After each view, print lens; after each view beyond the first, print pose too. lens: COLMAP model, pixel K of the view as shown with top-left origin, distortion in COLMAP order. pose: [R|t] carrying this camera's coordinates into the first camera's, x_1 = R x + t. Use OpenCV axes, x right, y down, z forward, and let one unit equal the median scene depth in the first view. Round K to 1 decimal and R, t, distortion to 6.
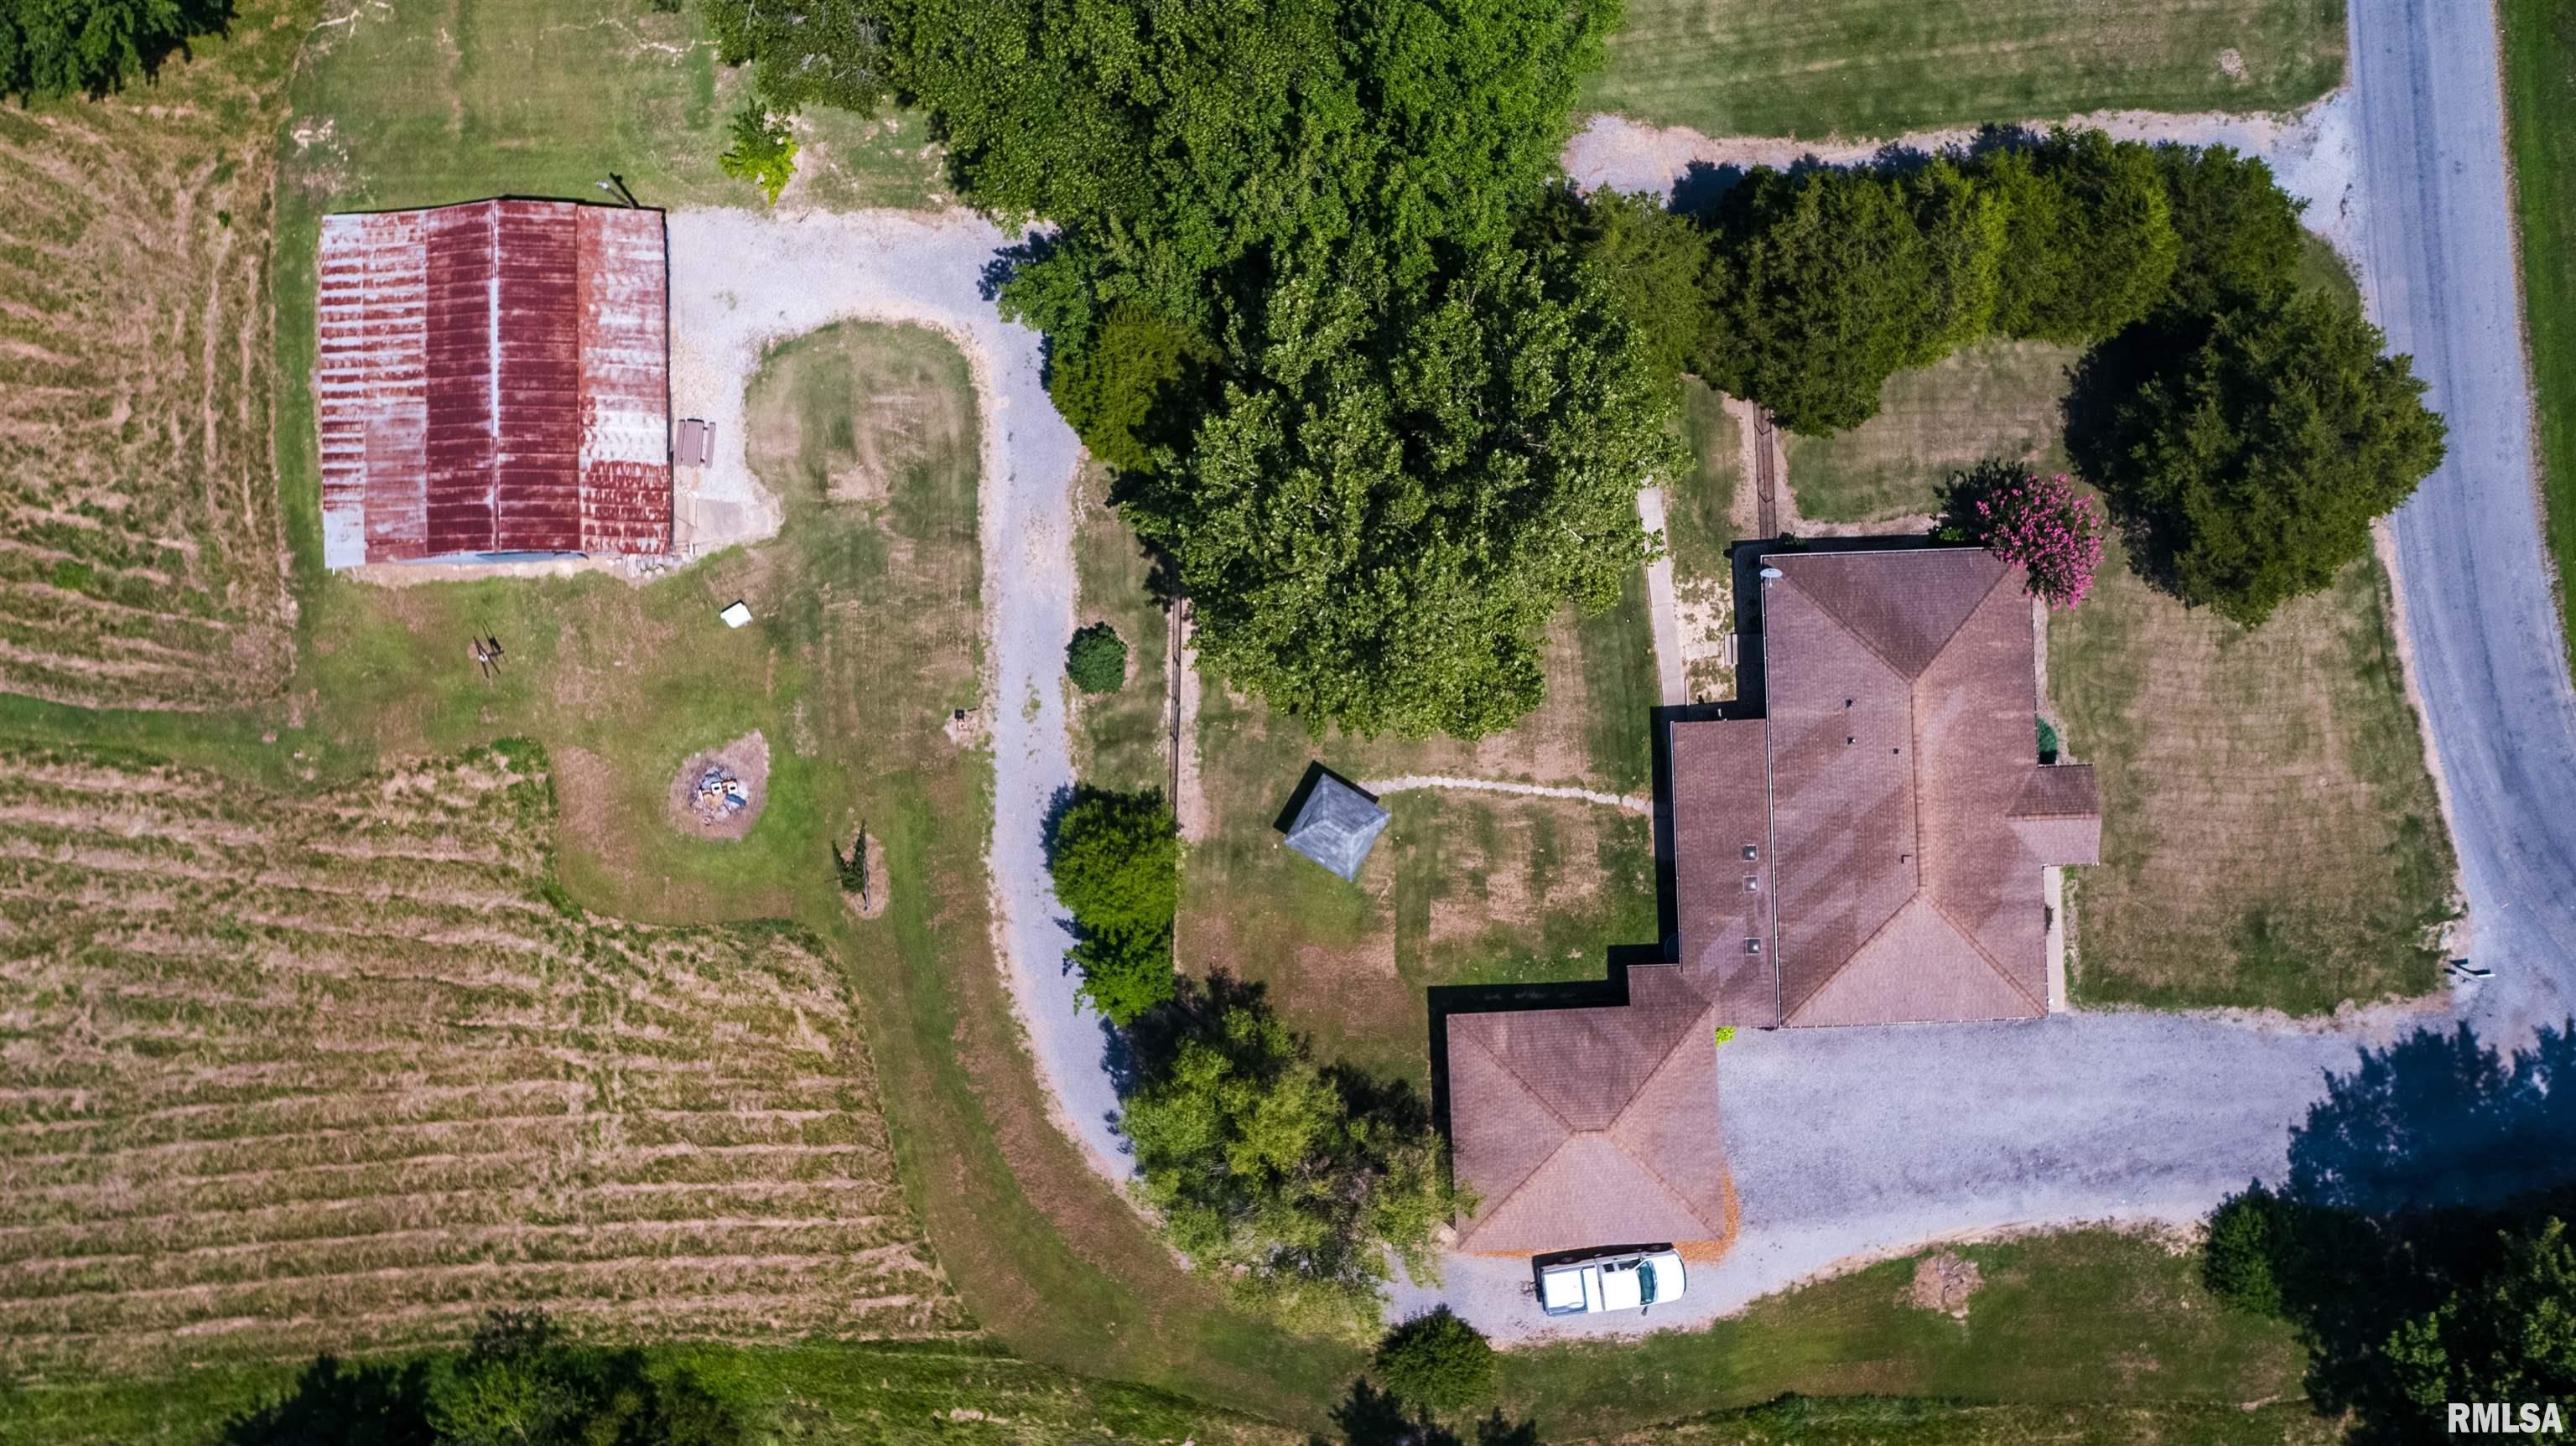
lens RADIAL K [[2234.4, 0, 1278.2], [0, 2234.4, 716.0], [0, 0, 1]] dist [0.004423, 0.010463]
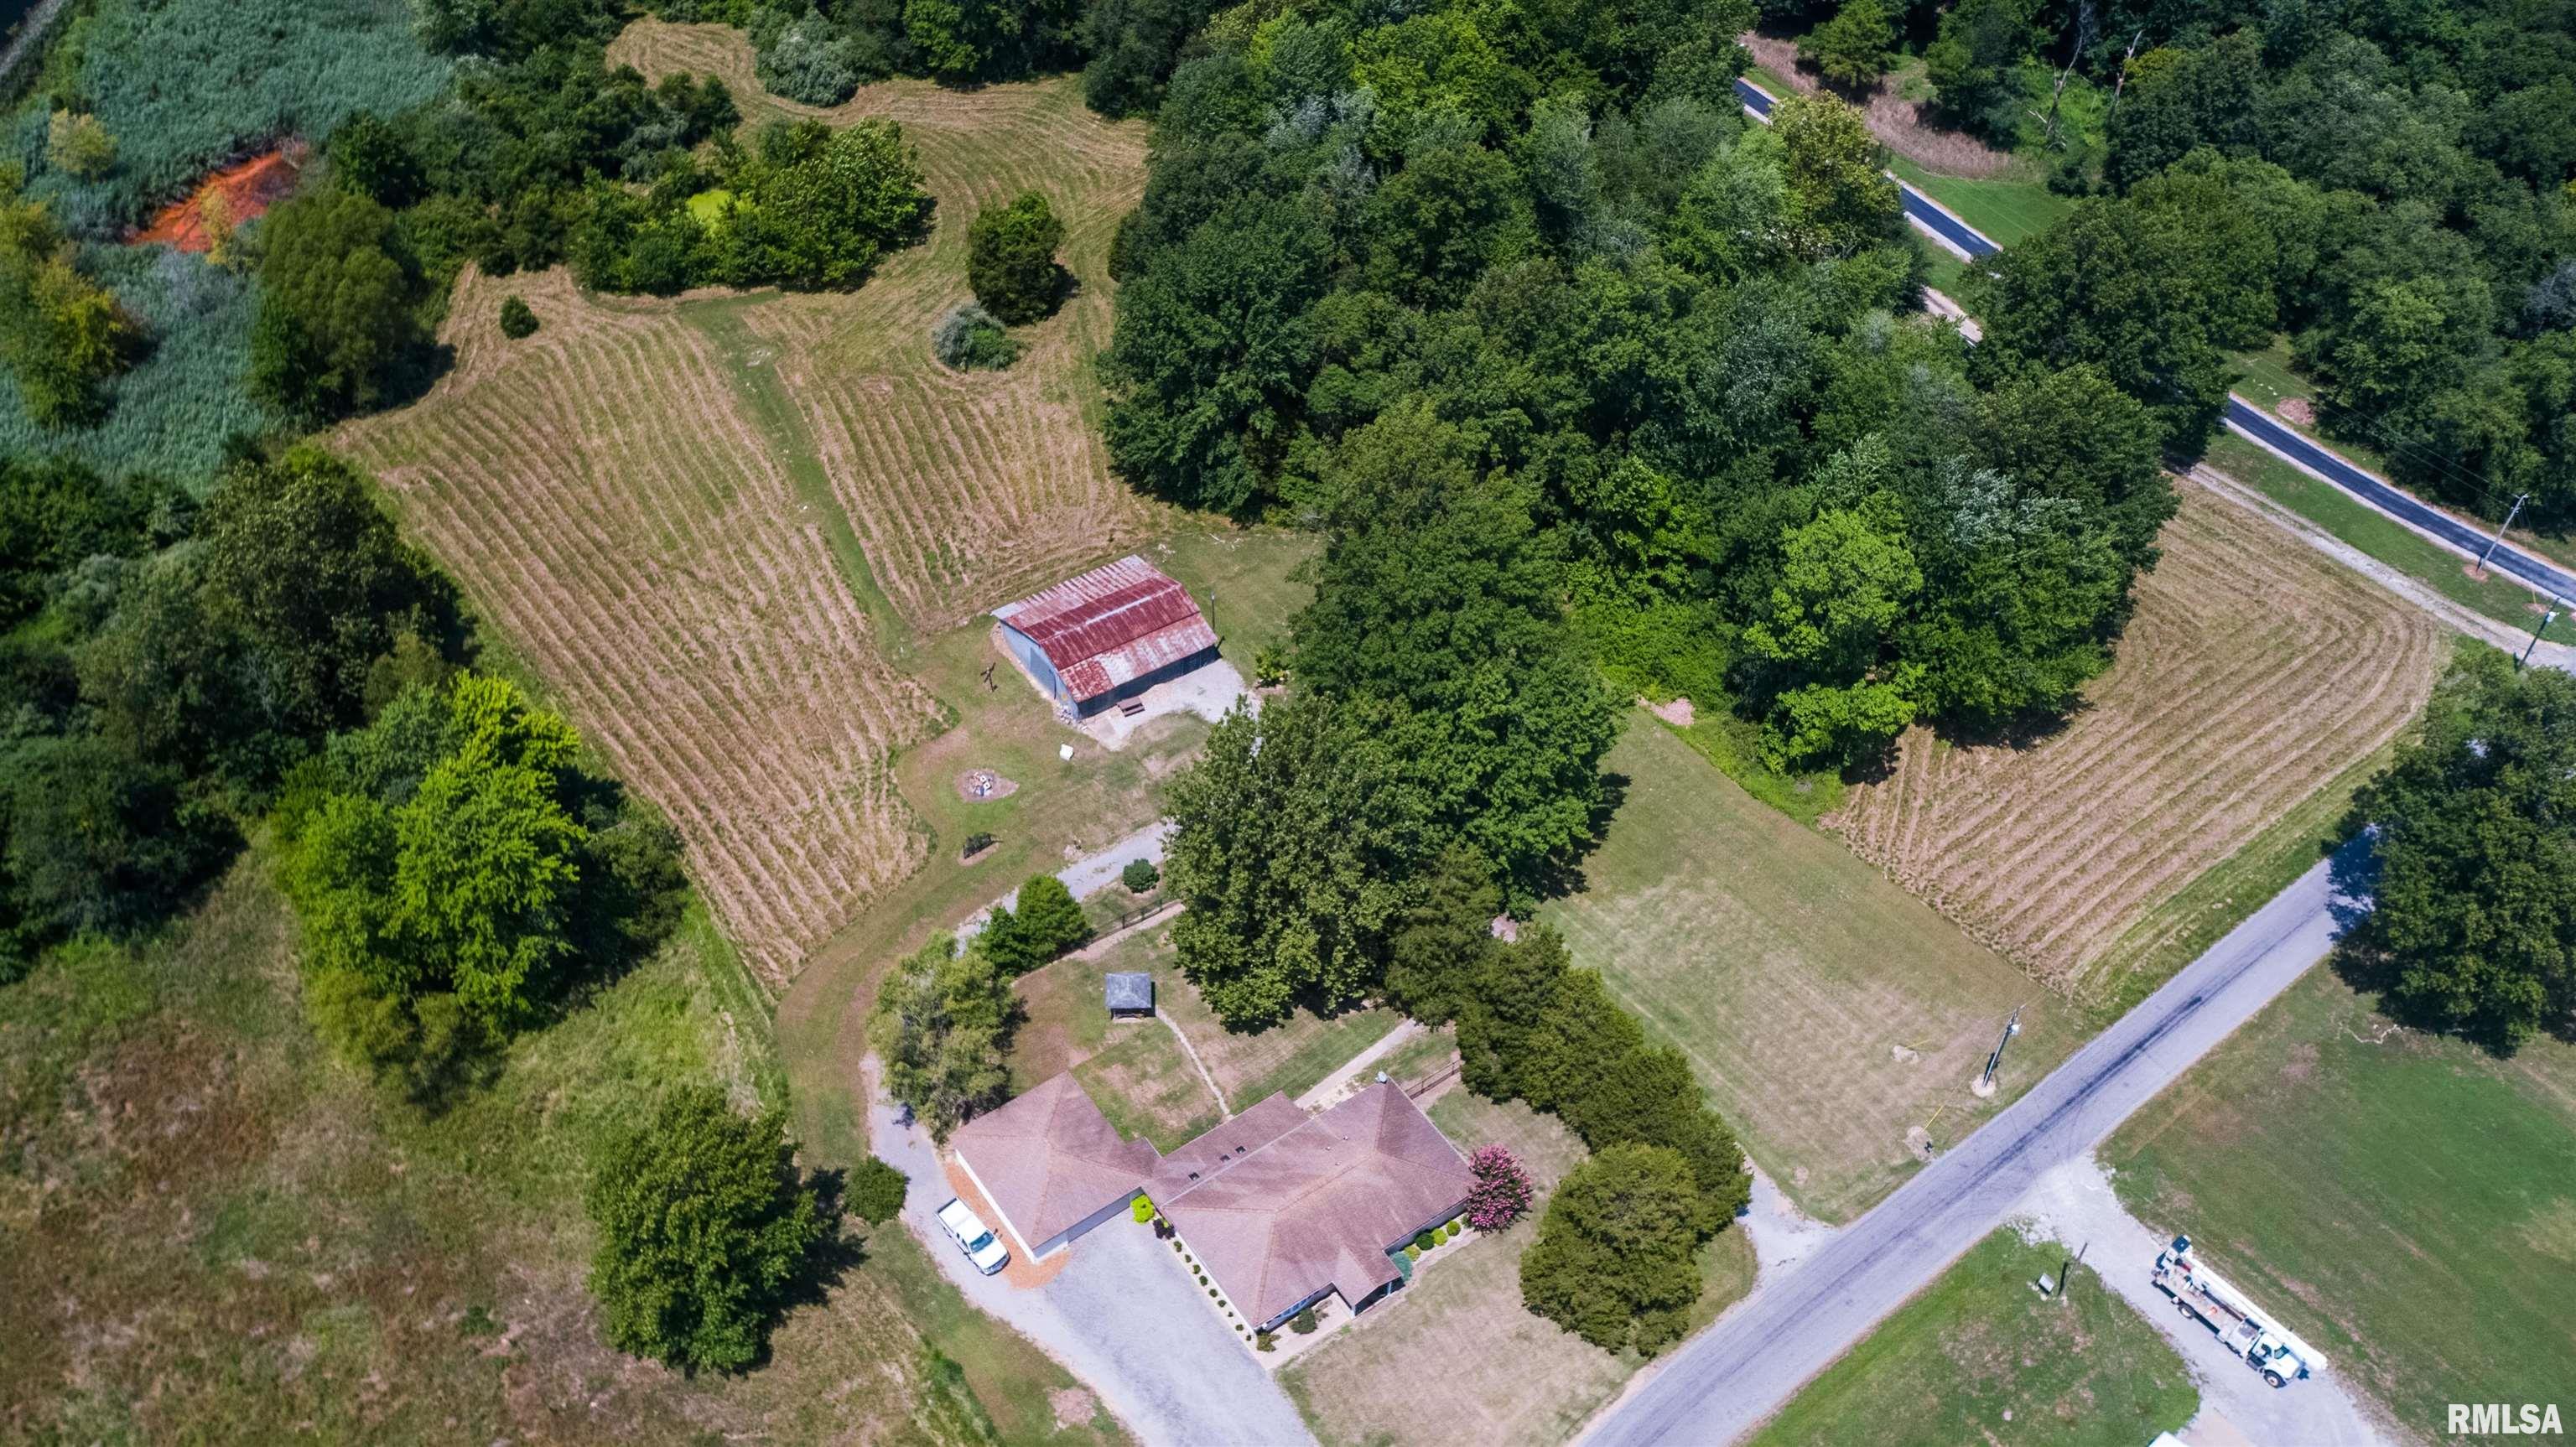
lens RADIAL K [[2234.6, 0, 1278.2], [0, 2234.6, 716.5], [0, 0, 1]] dist [0.004423, 0.010463]
pose [[0.548149, 0.594121, -0.588688, 0.991758], [-0.836187, 0.374139, -0.401013, 0.572479], [-0.017999, 0.712068, 0.701880, -0.397860]]
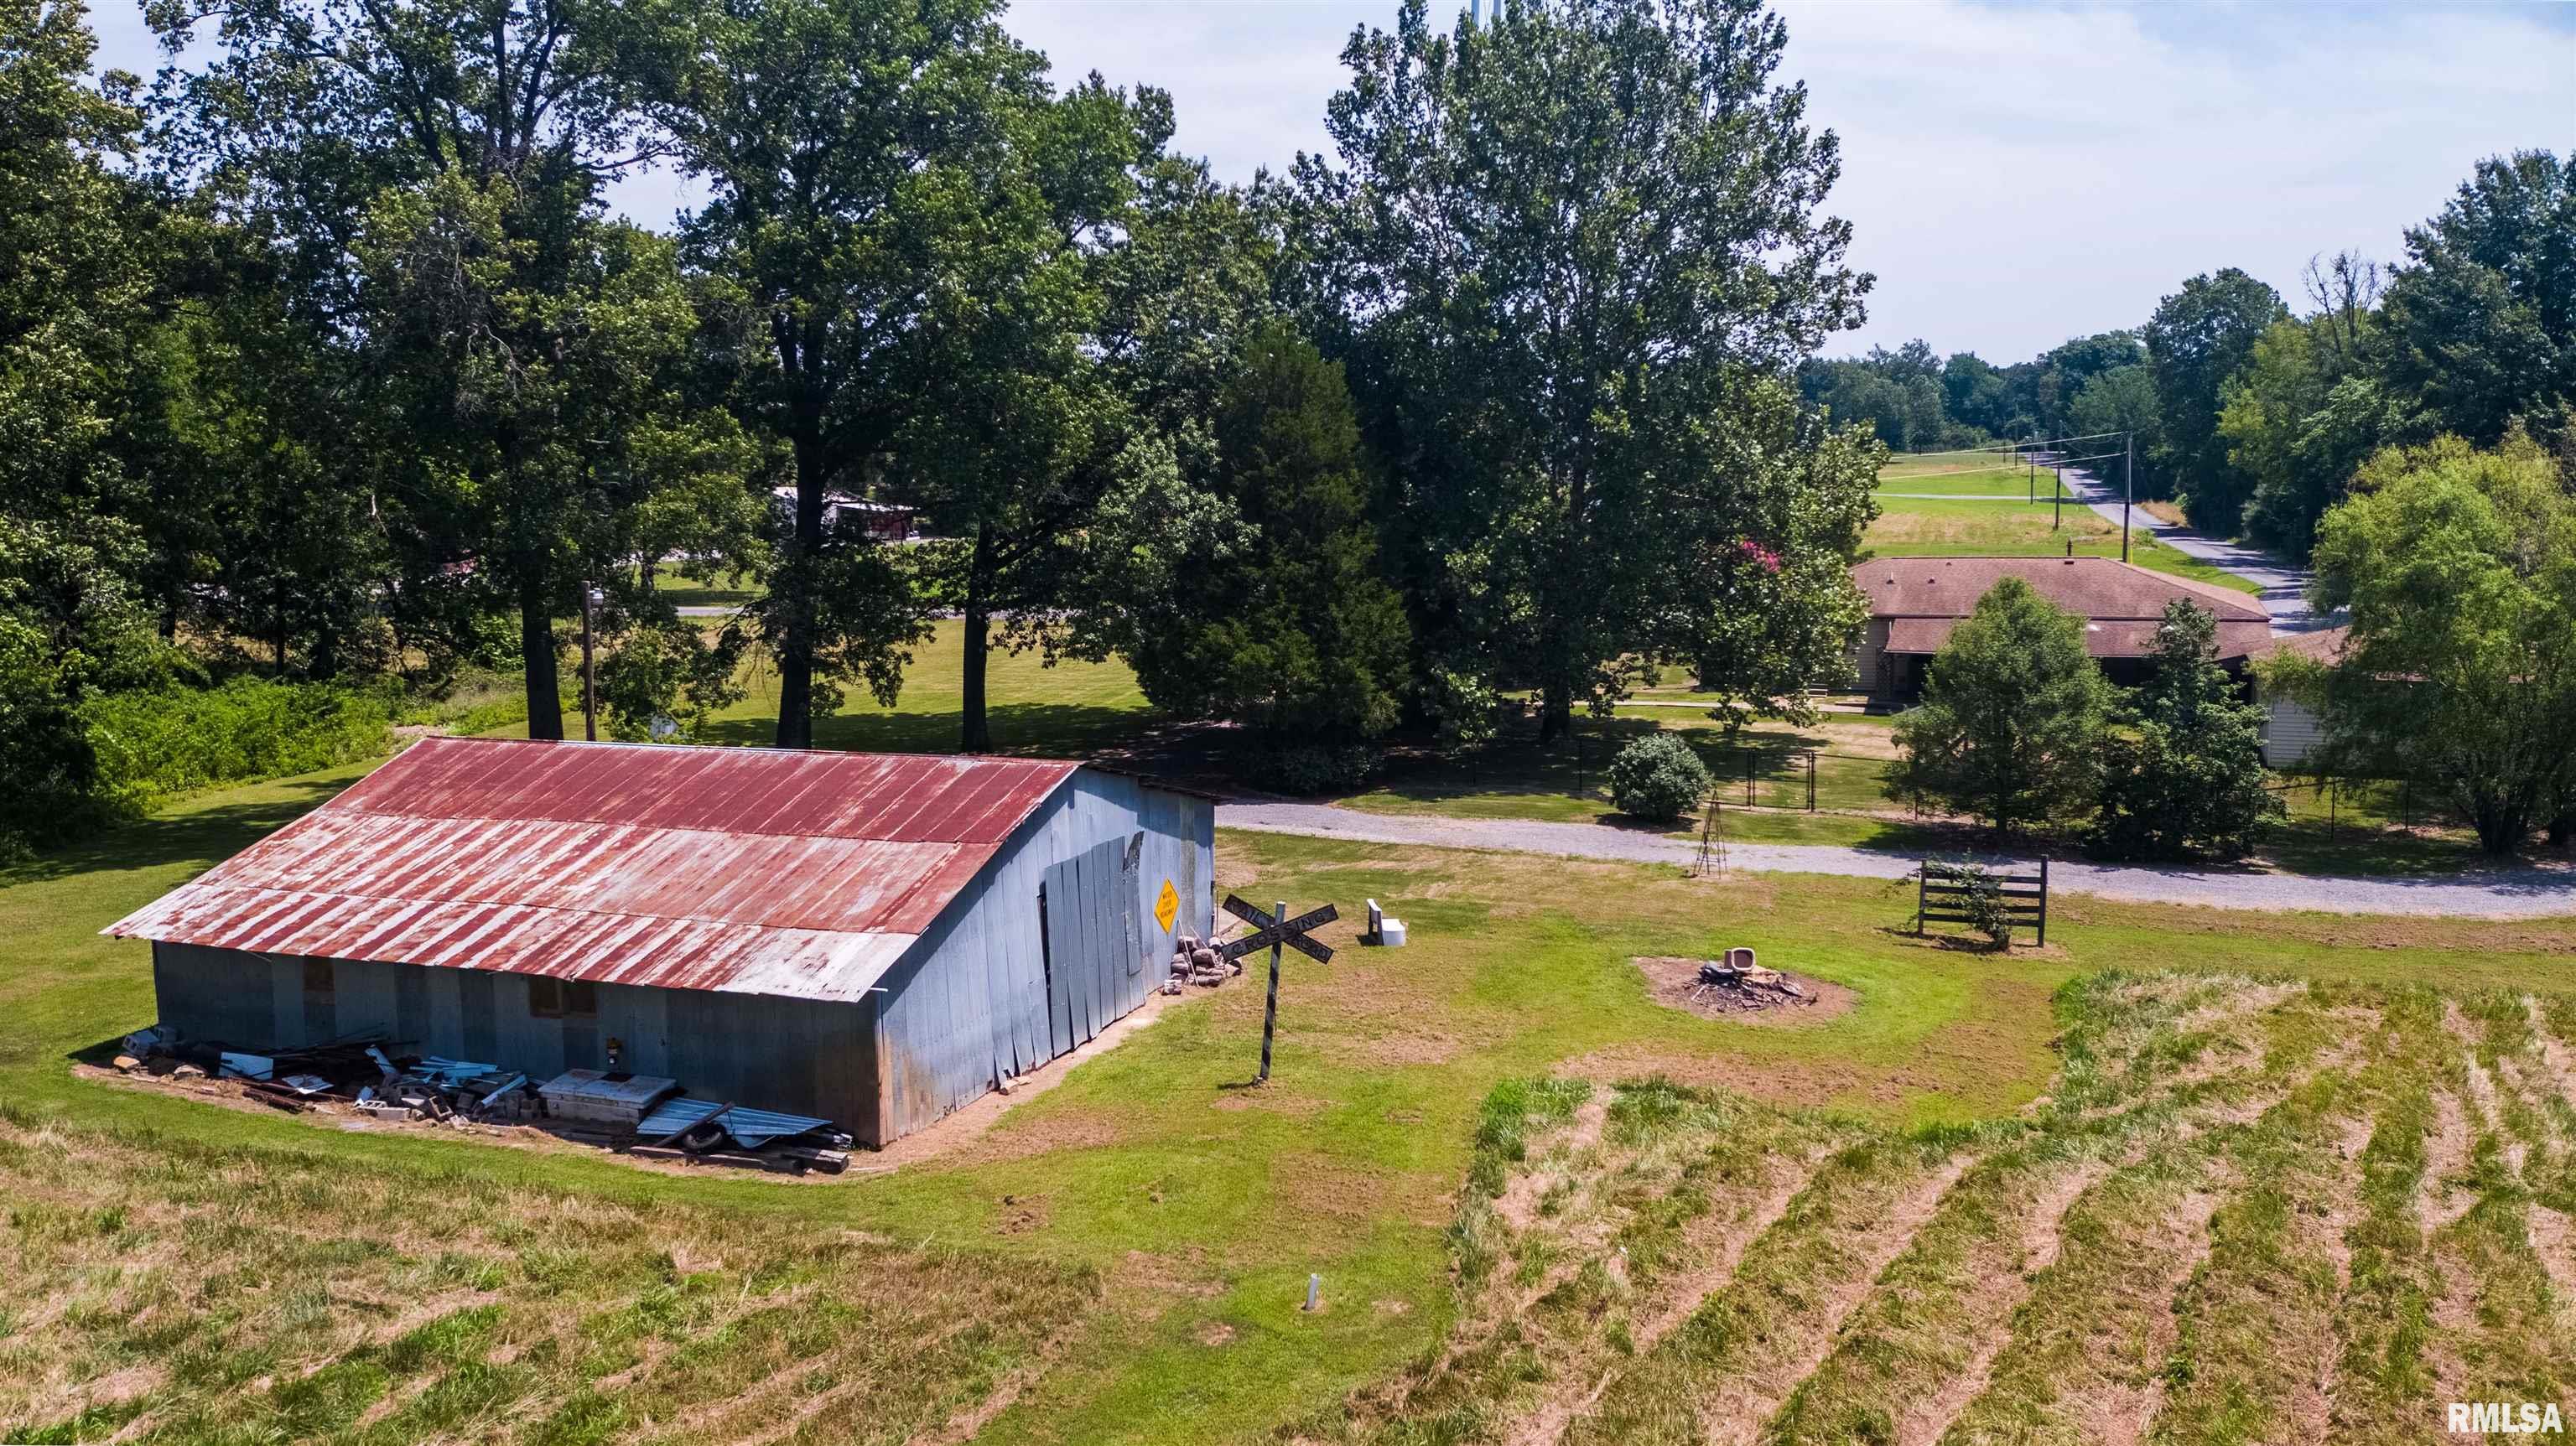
lens RADIAL K [[2263.7, 0, 1281.7], [0, 2263.7, 726.6], [0, 0, 1]] dist [-0.000254, 0.009740]
pose [[0.386440, -0.134179, 0.912502, -0.691976], [0.922266, 0.046065, -0.383801, 0.120315], [0.009464, 0.989886, 0.141550, 0.889048]]
